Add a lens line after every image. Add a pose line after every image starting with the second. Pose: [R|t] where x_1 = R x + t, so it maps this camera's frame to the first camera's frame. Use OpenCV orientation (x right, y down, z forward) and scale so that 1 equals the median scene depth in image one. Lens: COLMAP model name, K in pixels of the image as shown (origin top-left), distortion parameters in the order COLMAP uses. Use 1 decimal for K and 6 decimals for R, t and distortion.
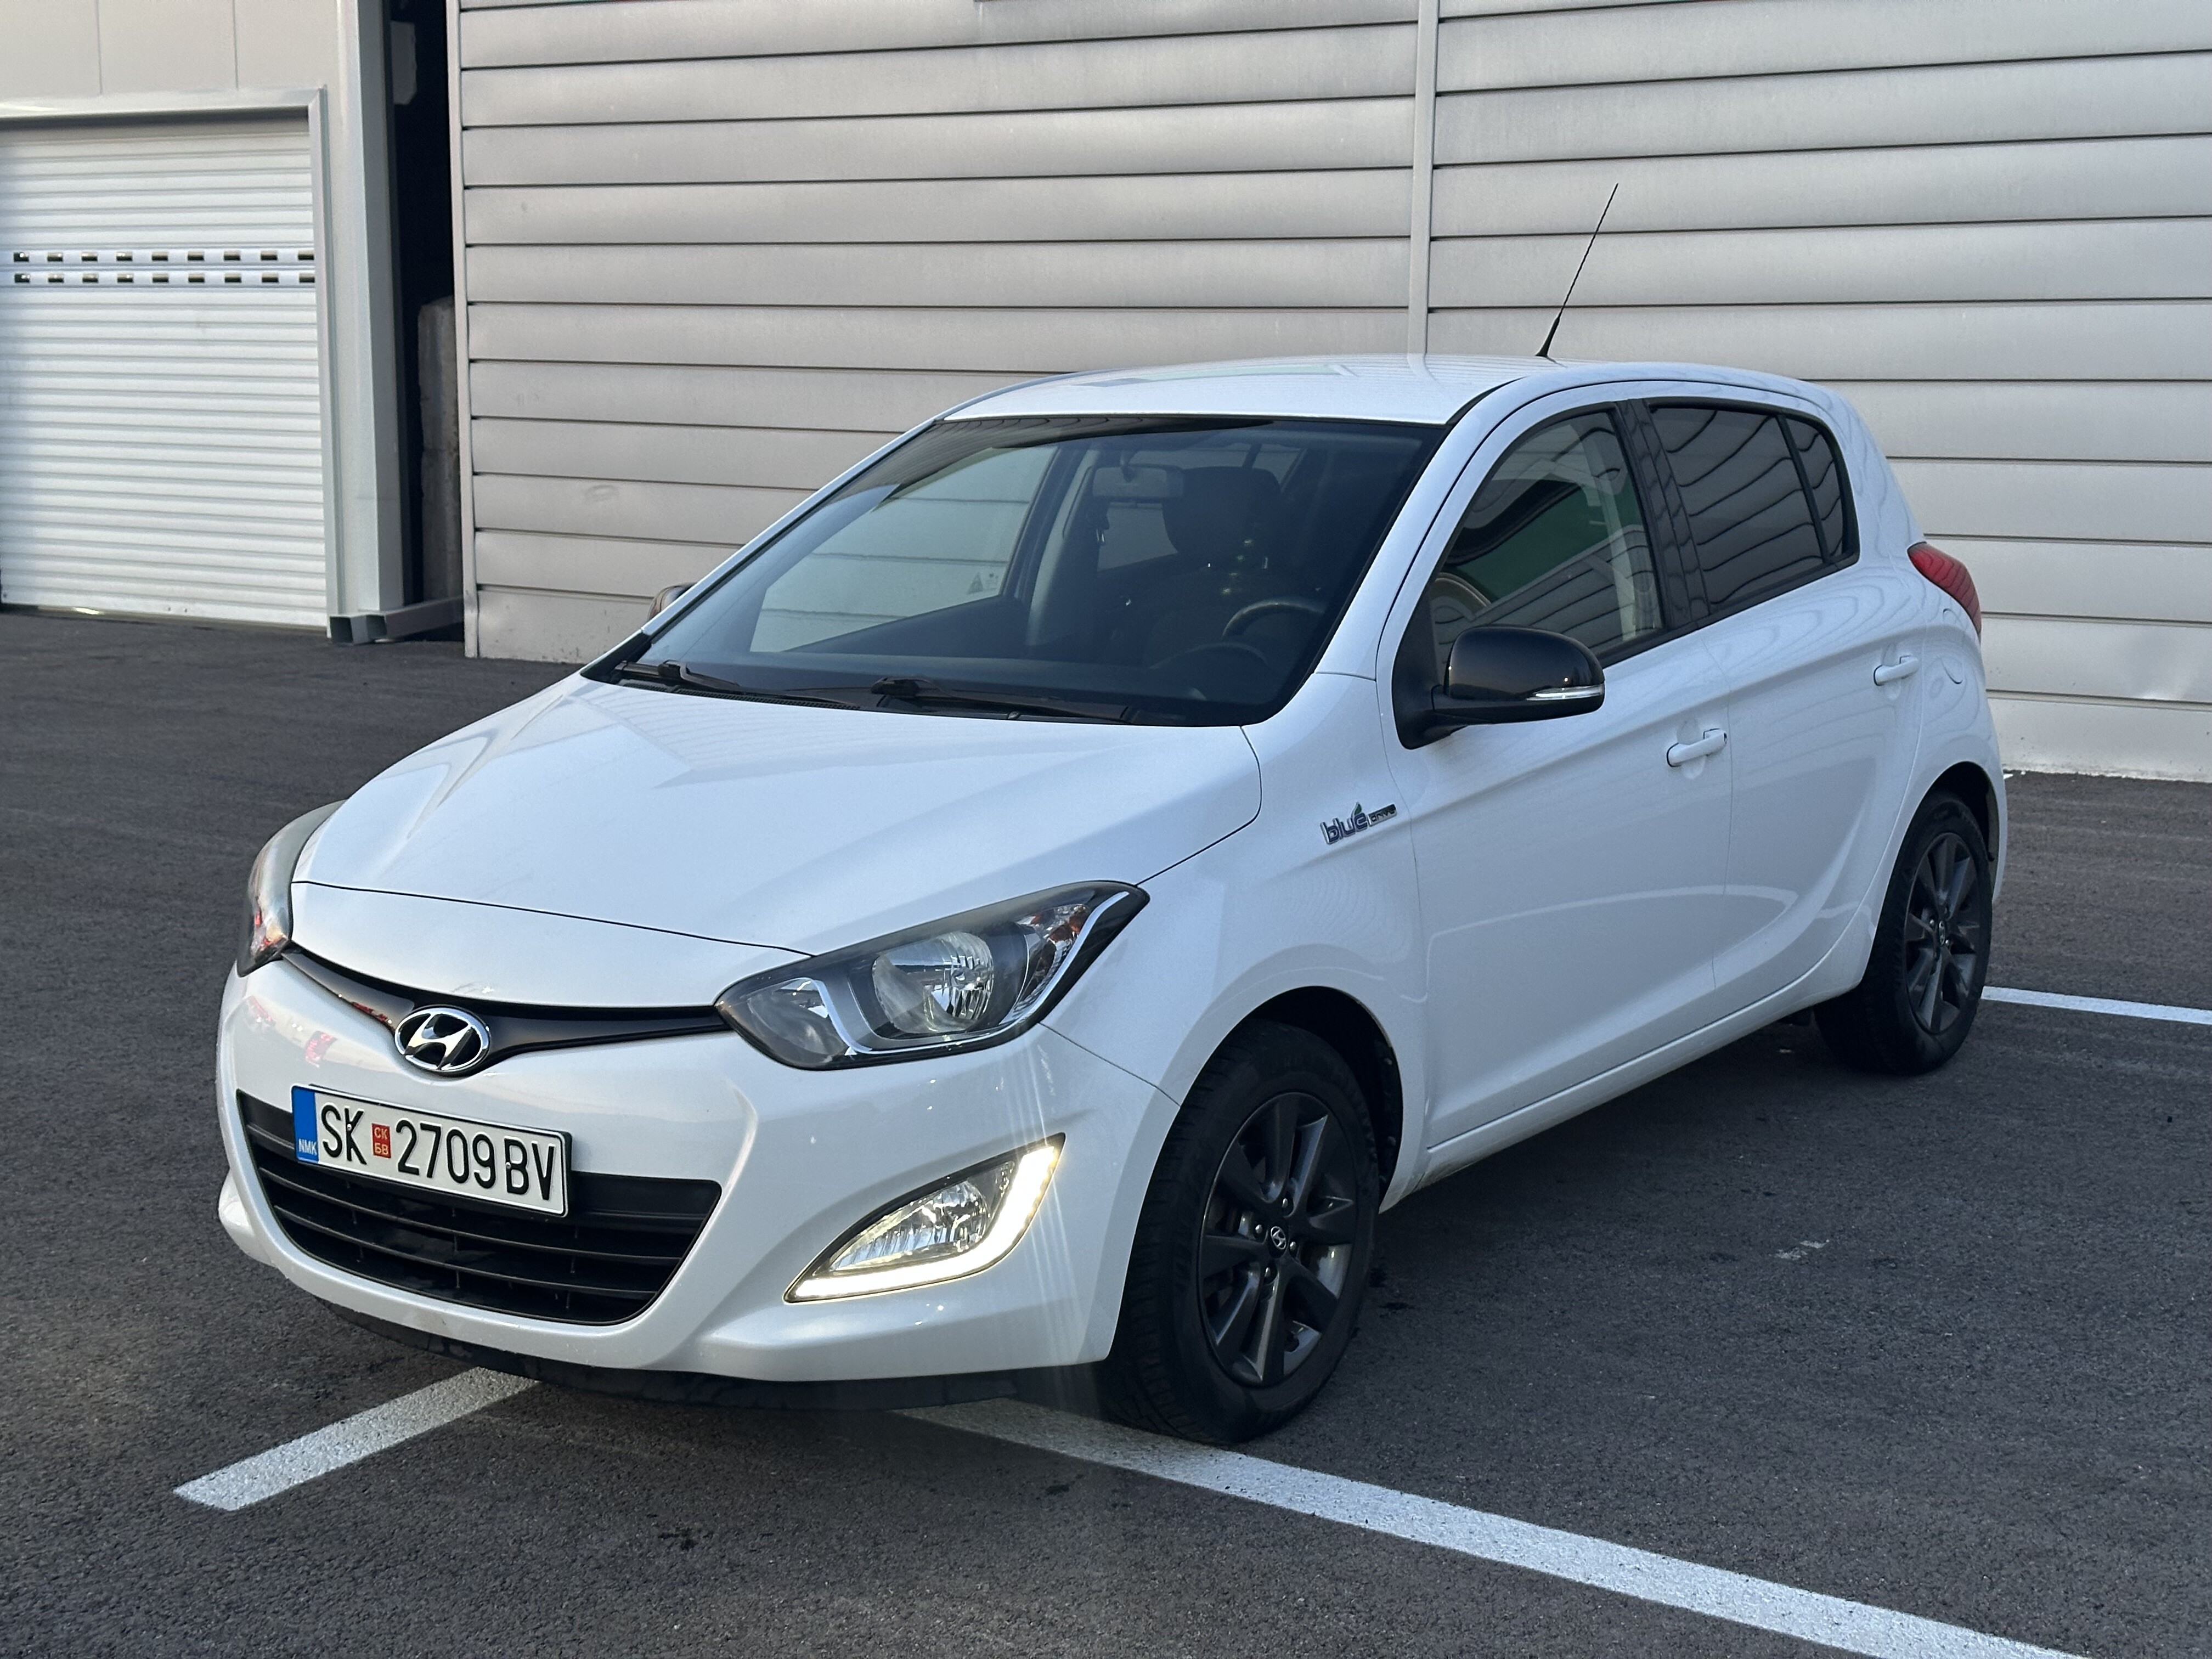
lens RADIAL K [[3061.5, 0, 1107.1], [0, 3061.5, 821.4], [0, 0, 1]] dist [0.098213, 0.000000]
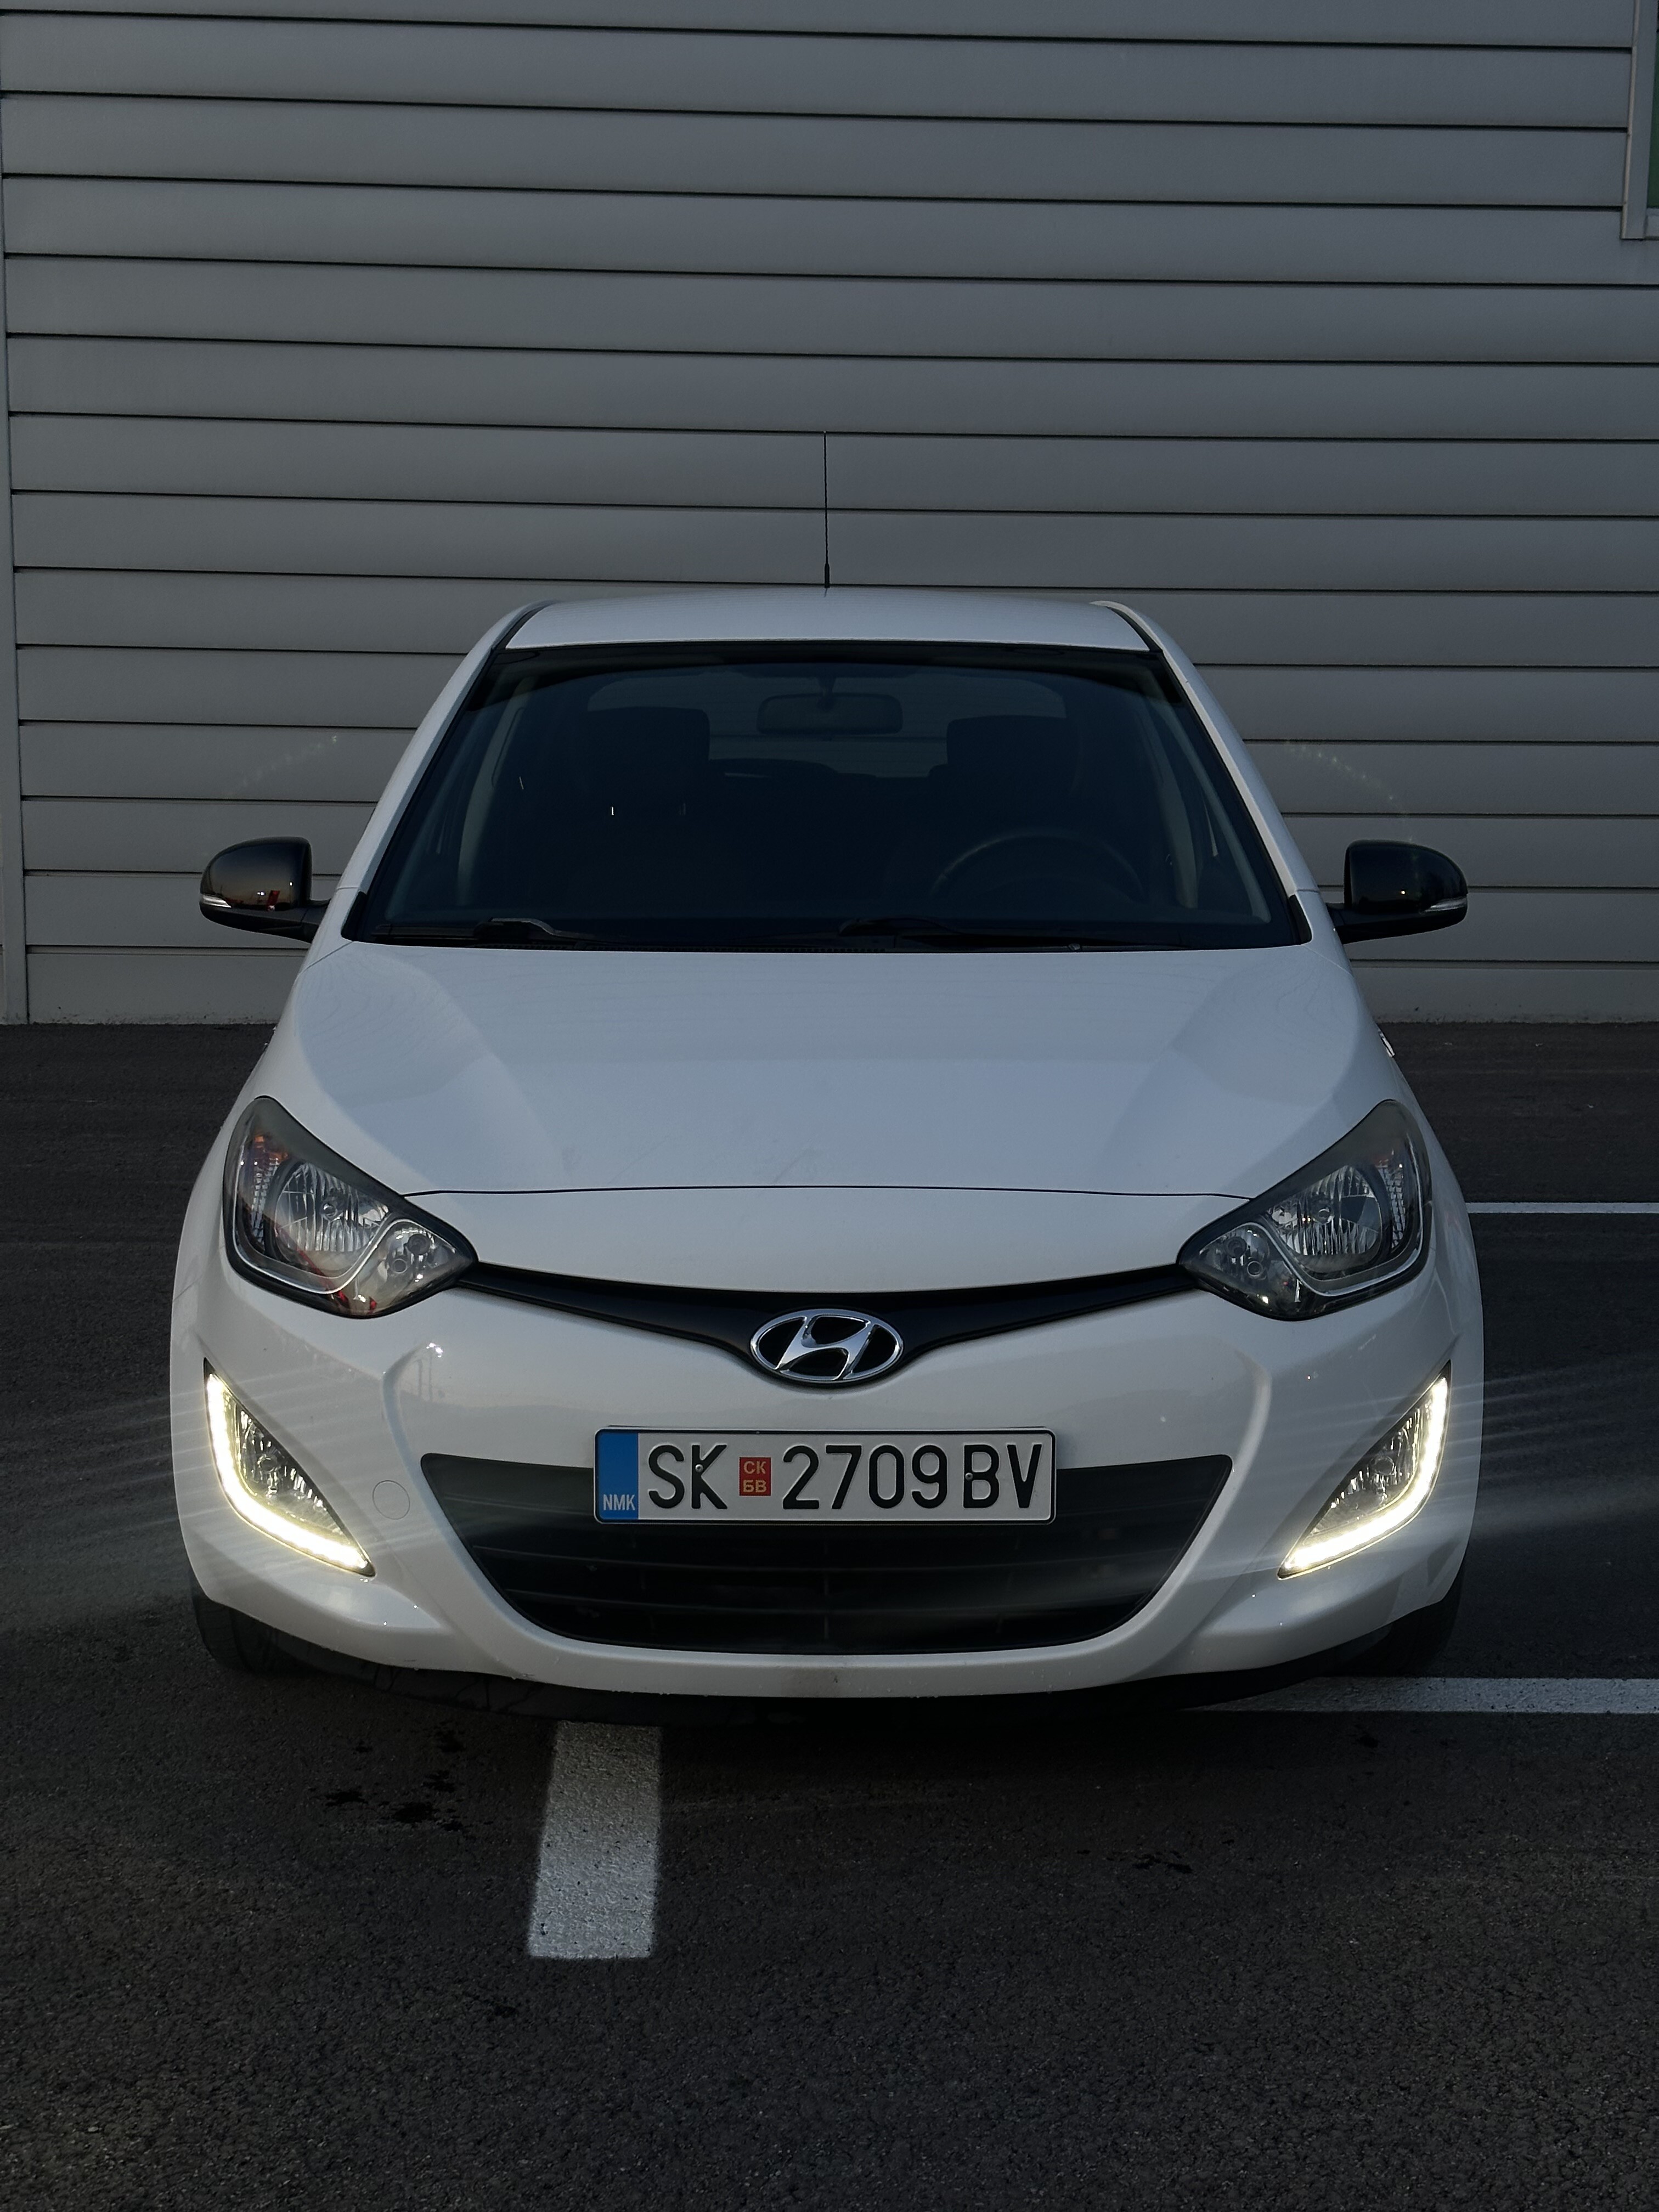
lens RADIAL K [[3061.5, 0, 833.4], [0, 3061.5, 1123.7], [0, 0, 1]] dist [0.098213, 0.000000]
pose [[0.811949, -0.075867, 0.578778, -0.713853], [0.076978, 0.996775, 0.022668, -0.009256], [-0.578631, 0.026148, 0.815170, 0.316202]]
